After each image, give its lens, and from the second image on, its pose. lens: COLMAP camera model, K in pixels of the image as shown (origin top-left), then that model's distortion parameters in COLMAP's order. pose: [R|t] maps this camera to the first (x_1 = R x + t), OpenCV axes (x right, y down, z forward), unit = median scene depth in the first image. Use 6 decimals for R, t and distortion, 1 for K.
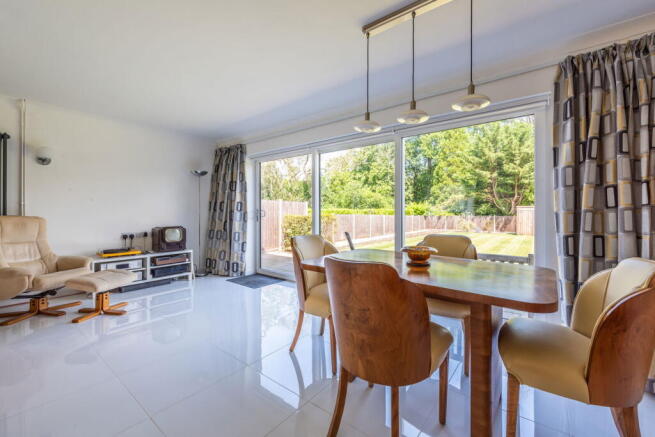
lens RADIAL K [[266.2, 0, 357.8], [0, 266.2, 210.4], [0, 0, 1]] dist [-0.002011, -0.000662]
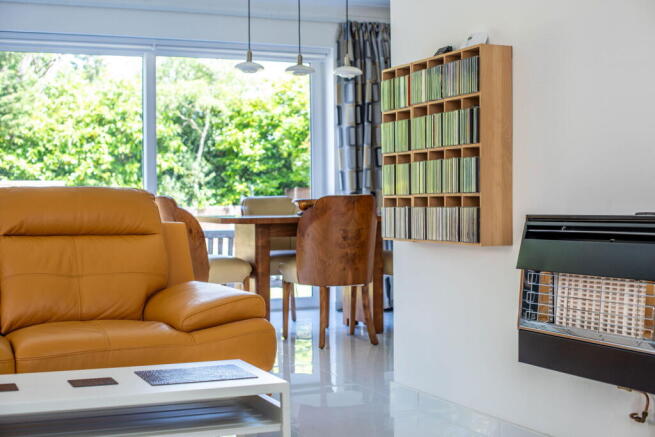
lens RADIAL K [[893.6, 0, 326.9], [0, 893.6, 217.4], [0, 0, 1]] dist [-0.169441, 0.000000]
pose [[0.498729, -0.019654, 0.866535, -0.646554], [0.003359, 0.999779, 0.020742, 0.033047], [-0.866751, -0.007434, 0.498685, -0.187117]]
